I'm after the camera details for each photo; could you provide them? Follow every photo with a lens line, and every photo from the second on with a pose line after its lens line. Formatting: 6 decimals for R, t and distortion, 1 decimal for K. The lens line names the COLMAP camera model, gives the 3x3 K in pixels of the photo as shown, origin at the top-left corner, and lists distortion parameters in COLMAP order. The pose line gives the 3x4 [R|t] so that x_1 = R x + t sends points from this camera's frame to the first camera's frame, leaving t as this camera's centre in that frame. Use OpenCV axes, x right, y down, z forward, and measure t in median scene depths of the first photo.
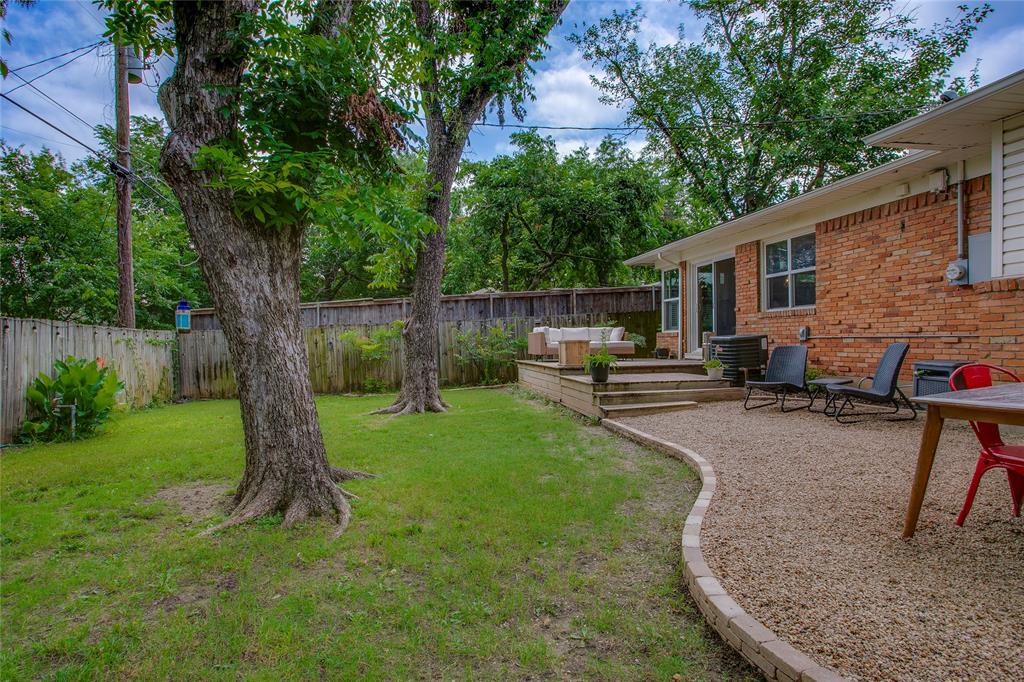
lens RADIAL K [[547.5, 0, 499.1], [0, 547.5, 342.9], [0, 0, 1]] dist [-0.002579, -0.011436]
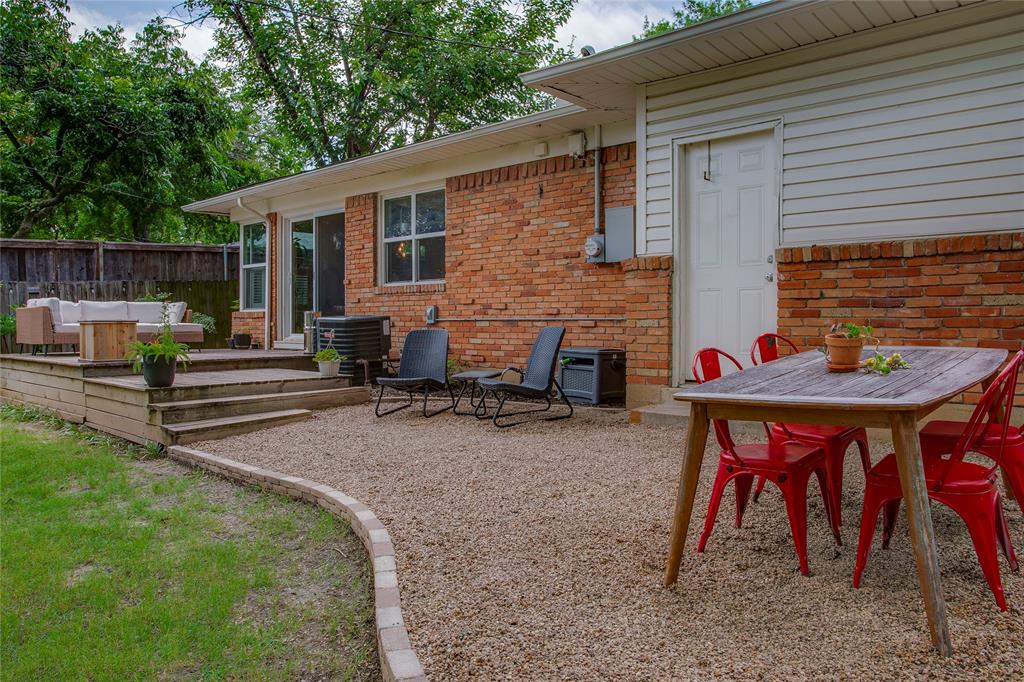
lens RADIAL K [[721.5, 0, 492.0], [0, 721.5, 332.3], [0, 0, 1]] dist [-0.062828, 0.060620]
pose [[0.792853, 0.003074, 0.609405, -0.009256], [-0.005920, 0.999979, 0.002658, 0.004291], [-0.609384, -0.005715, 0.792855, 0.106202]]
